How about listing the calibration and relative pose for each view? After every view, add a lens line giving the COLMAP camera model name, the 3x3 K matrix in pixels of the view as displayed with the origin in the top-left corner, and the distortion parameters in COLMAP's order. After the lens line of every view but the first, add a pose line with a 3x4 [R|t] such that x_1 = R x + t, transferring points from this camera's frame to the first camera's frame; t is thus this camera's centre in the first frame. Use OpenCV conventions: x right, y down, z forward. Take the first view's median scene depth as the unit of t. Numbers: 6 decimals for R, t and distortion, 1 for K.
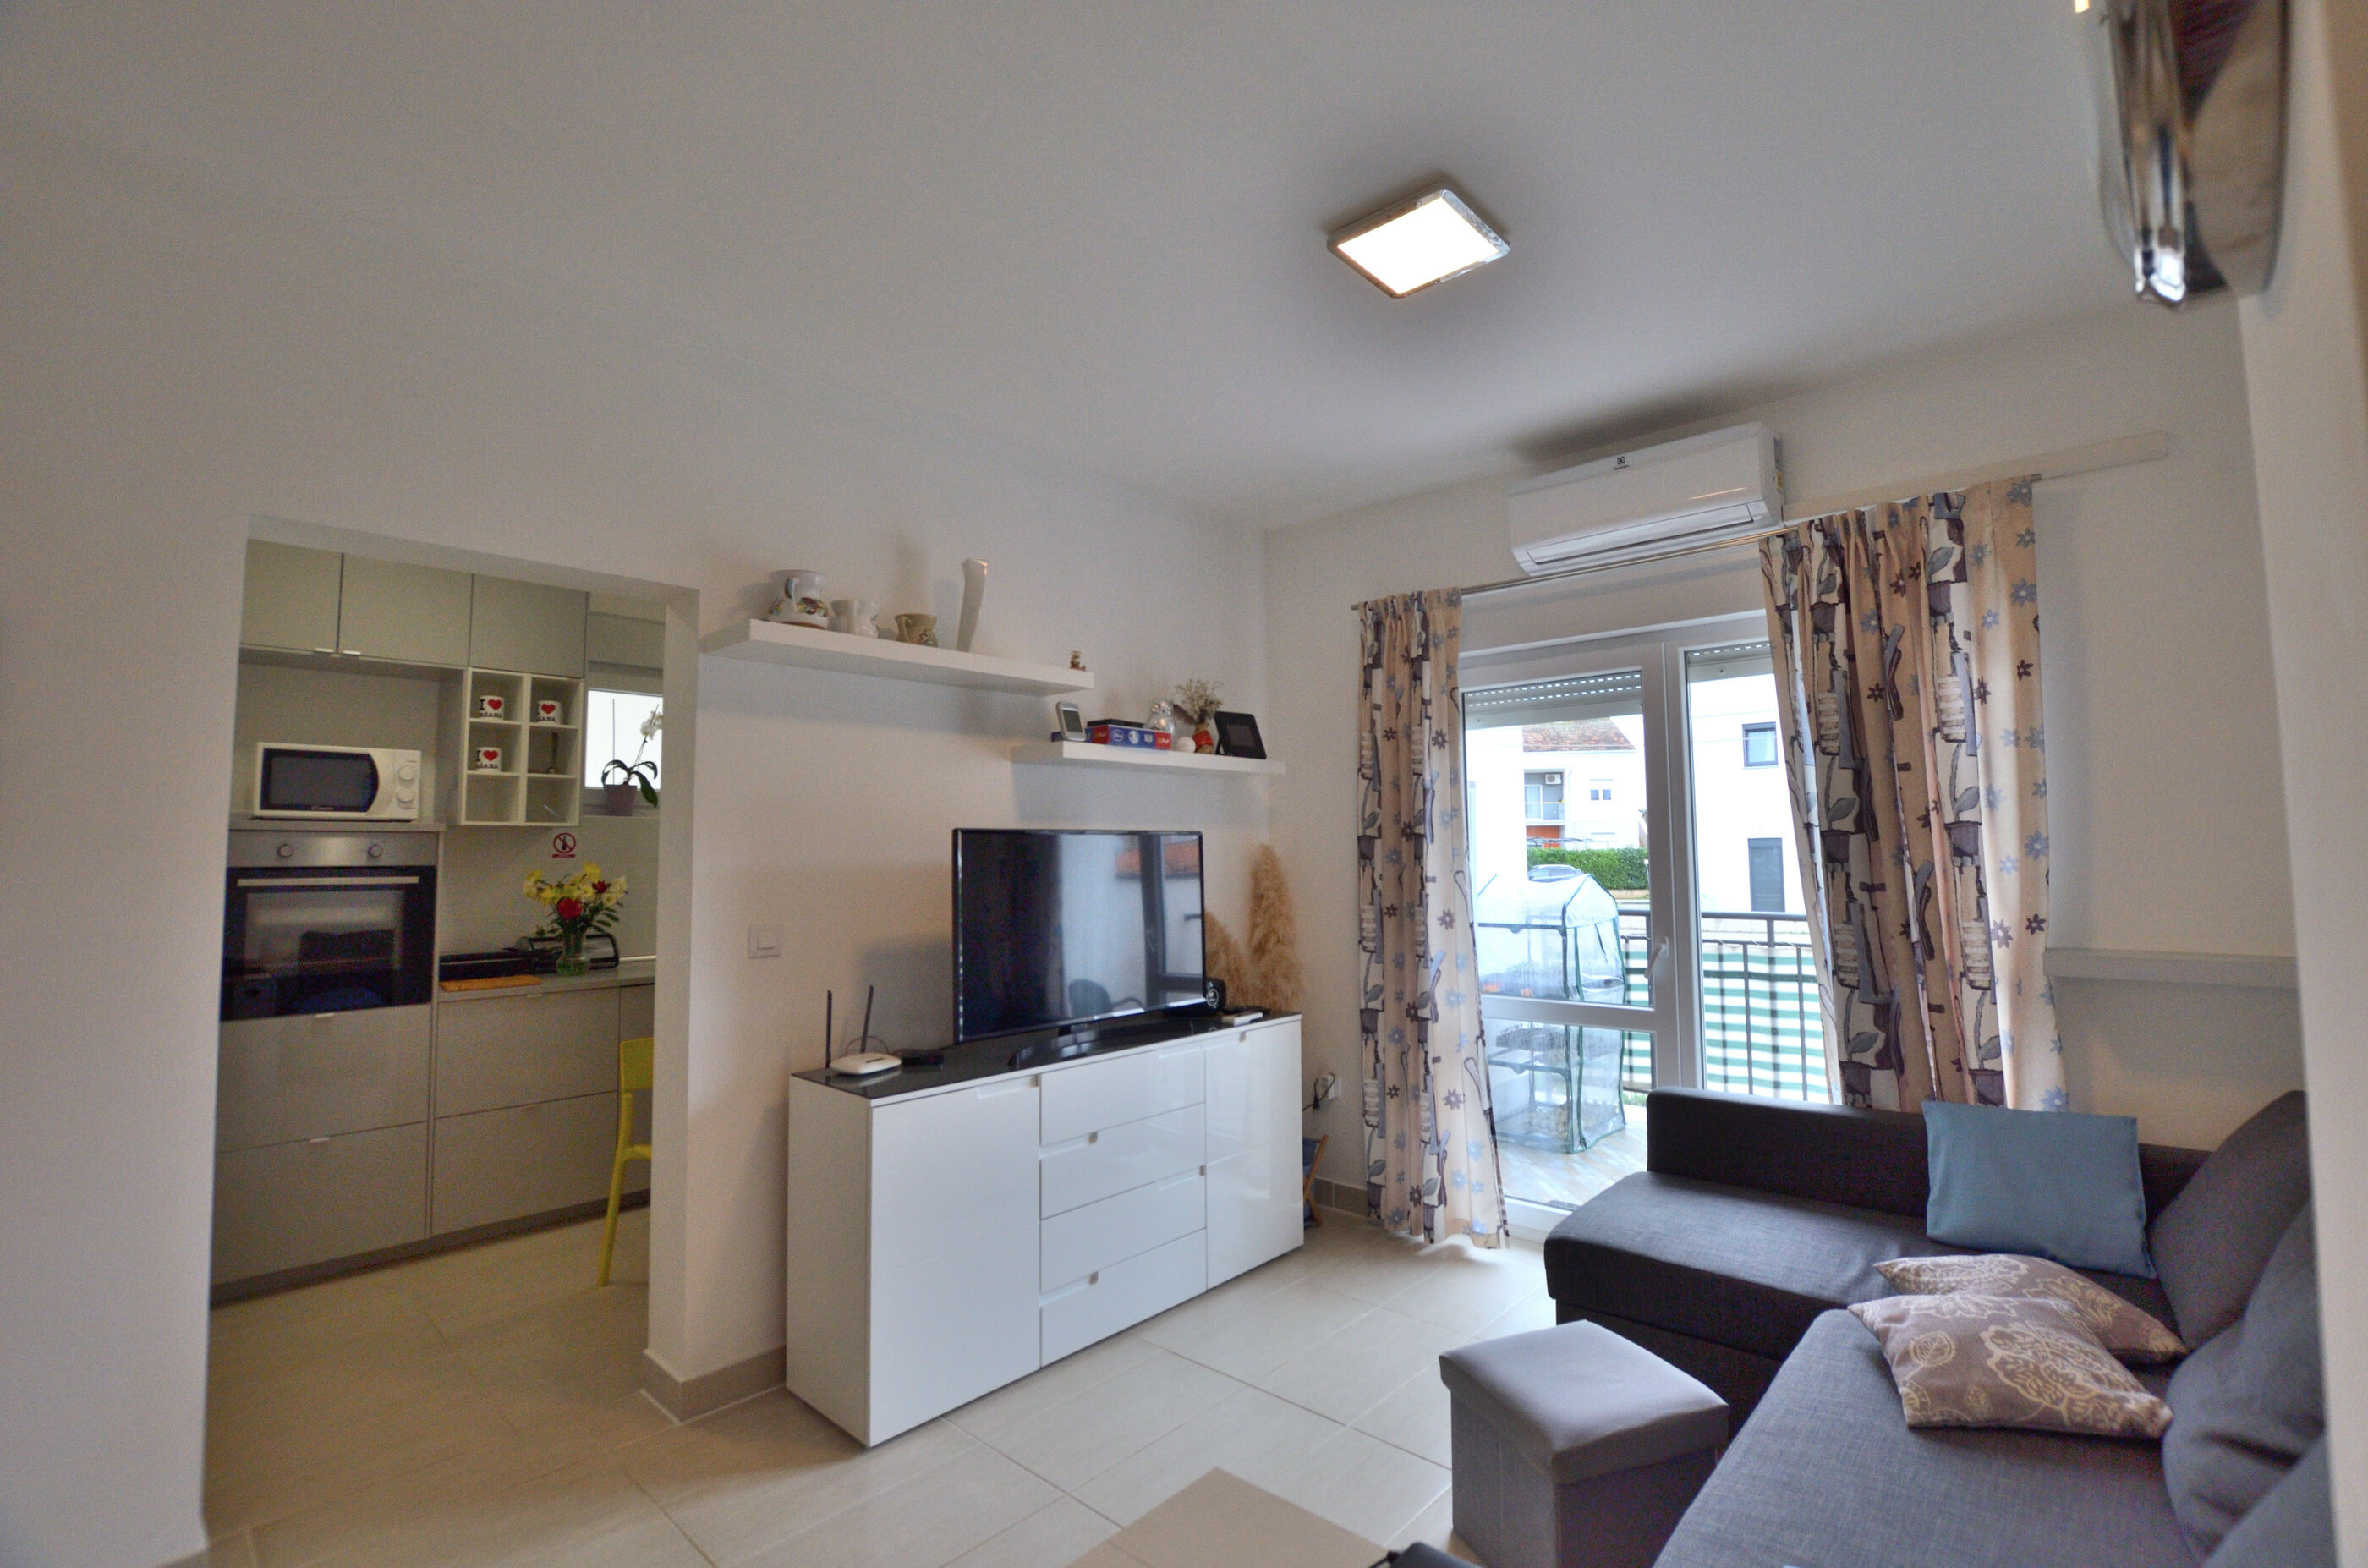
lens RADIAL K [[1041.1, 0, 1204.4], [0, 1041.1, 773.5], [0, 0, 1]] dist [-0.034644, 0.004975]
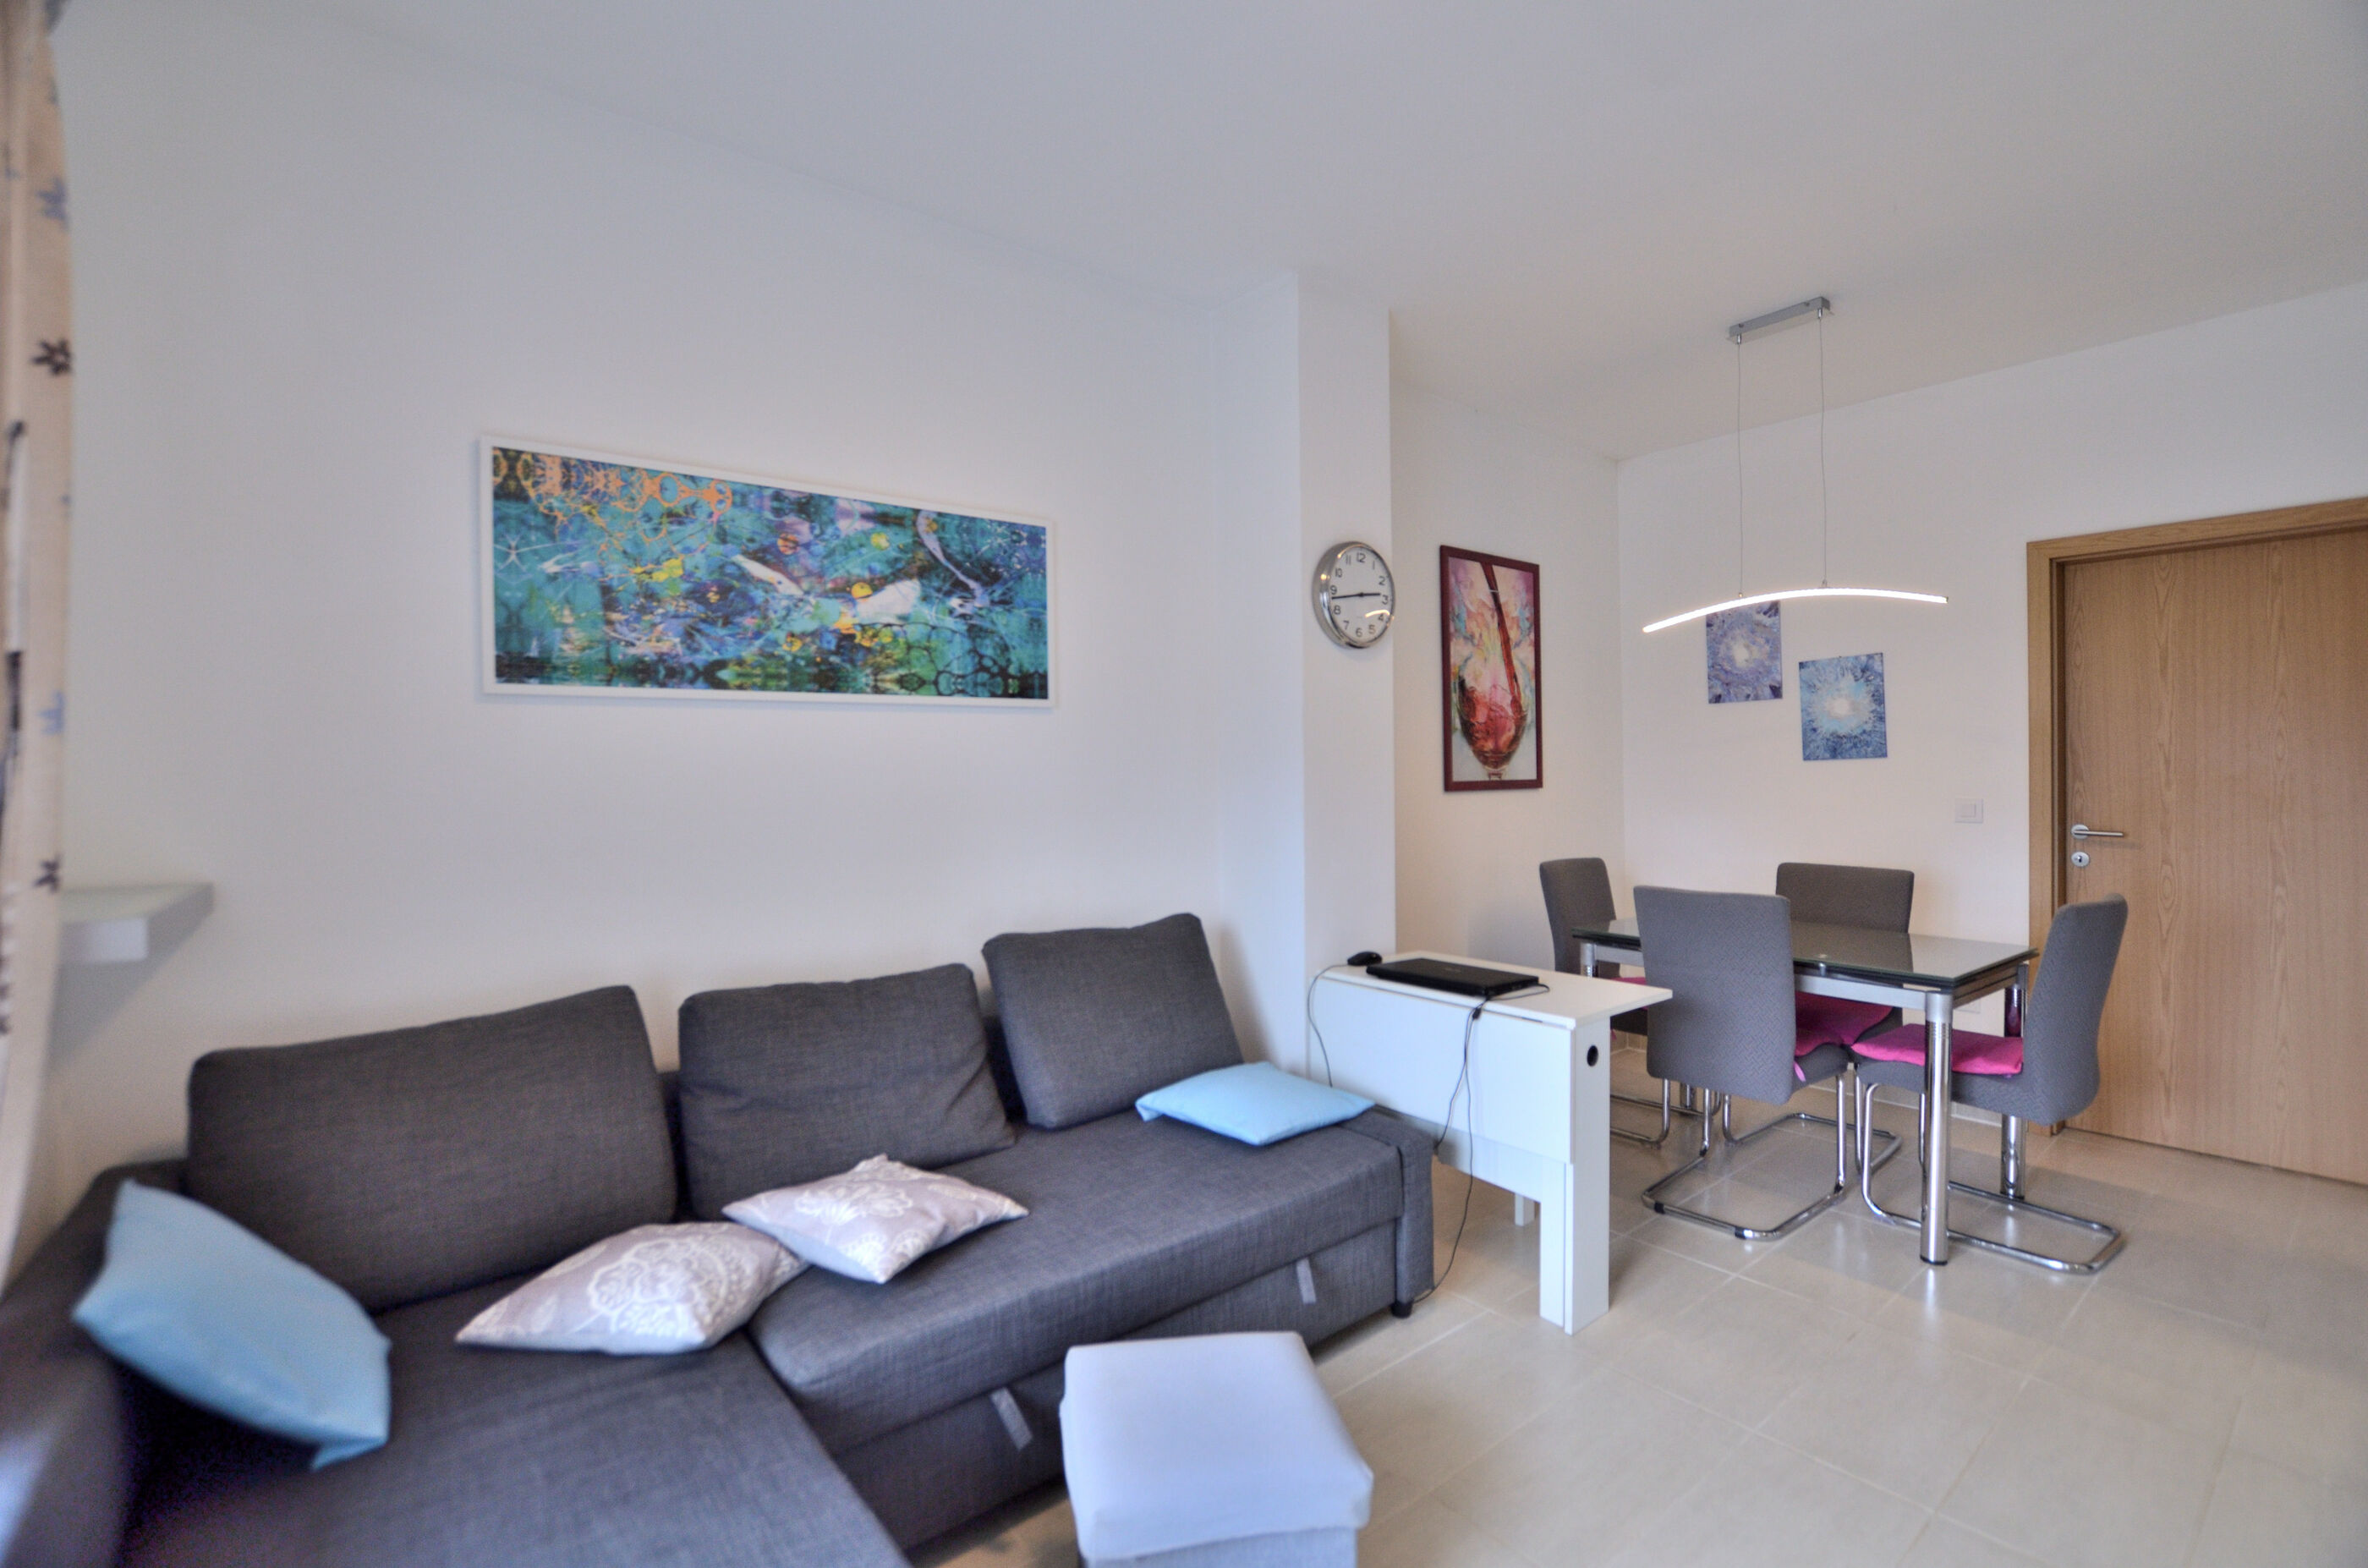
lens RADIAL K [[1041.1, 0, 1204.4], [0, 1041.1, 773.5], [0, 0, 1]] dist [-0.034644, 0.004975]
pose [[-0.988174, 0.017314, 0.152359, 0.162993], [0.005702, 0.997067, -0.076327, 0.119103], [-0.153234, -0.074556, -0.985373, 1.181651]]
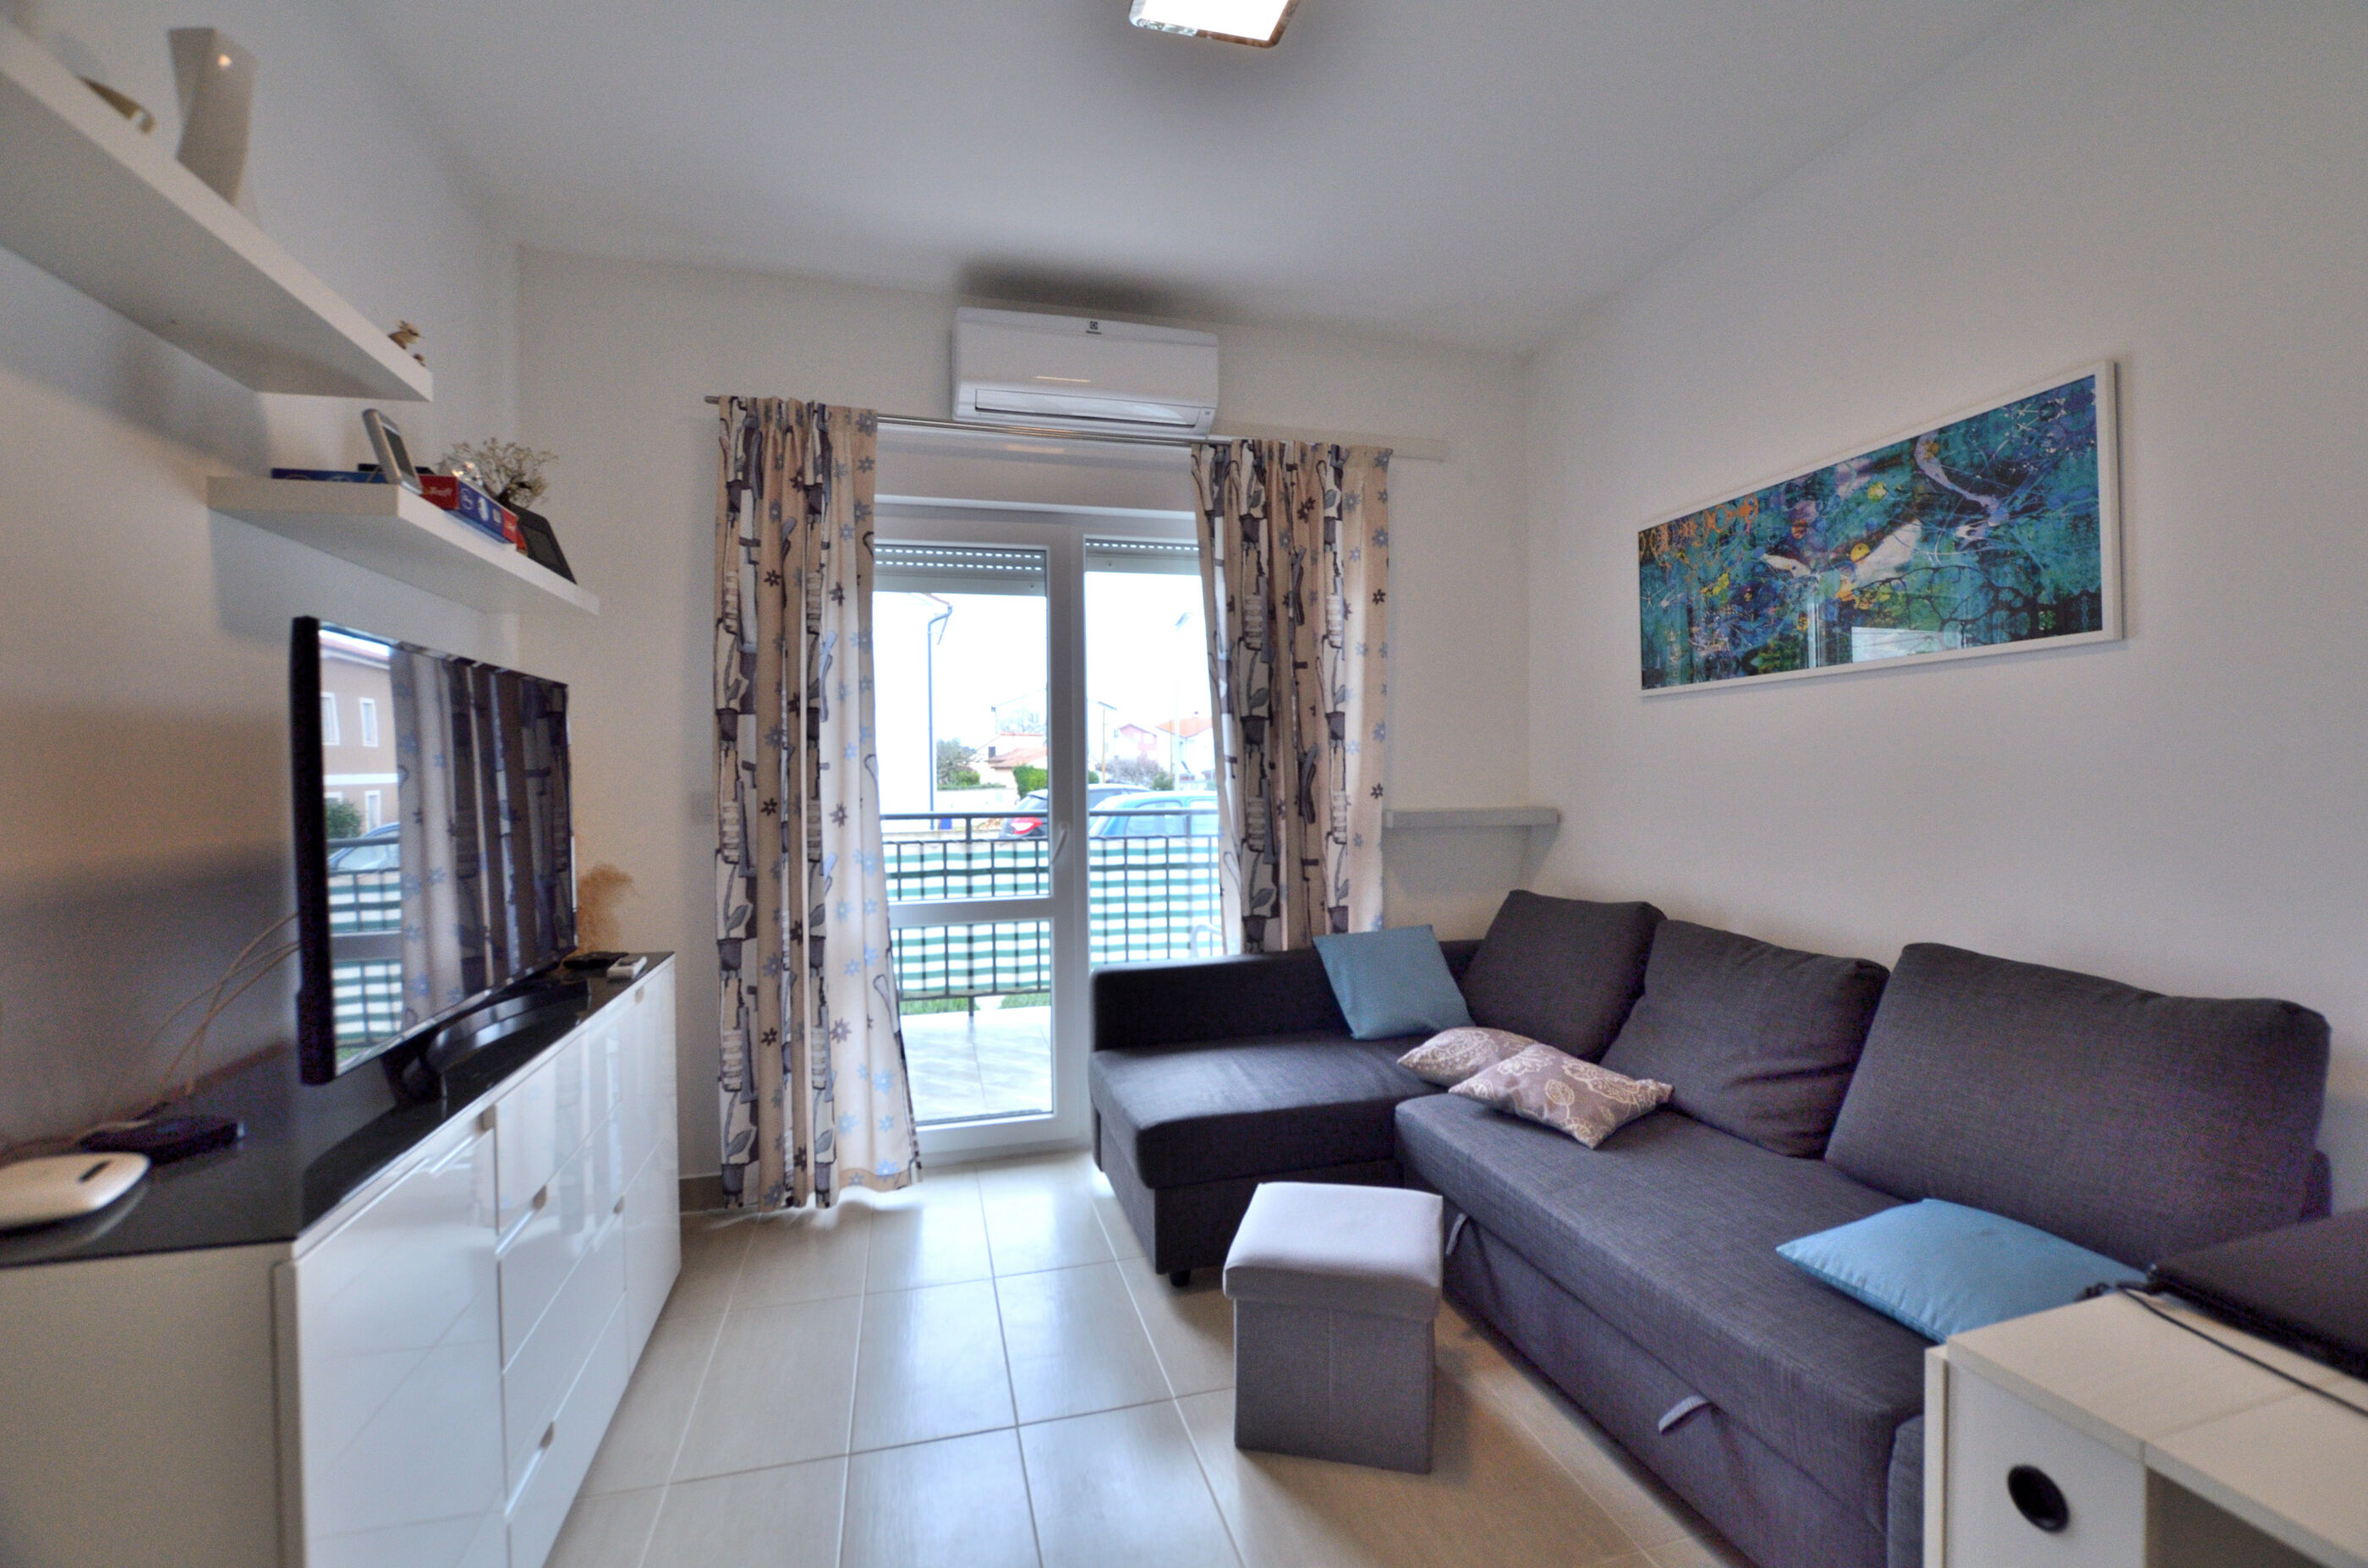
lens RADIAL K [[1041.1, 0, 1204.4], [0, 1041.1, 773.5], [0, 0, 1]] dist [-0.034644, 0.004975]
pose [[0.534336, 0.000966, 0.845272, -0.373023], [-0.057764, 0.997703, 0.035375, 0.076059], [-0.843296, -0.067729, 0.533164, 0.397274]]
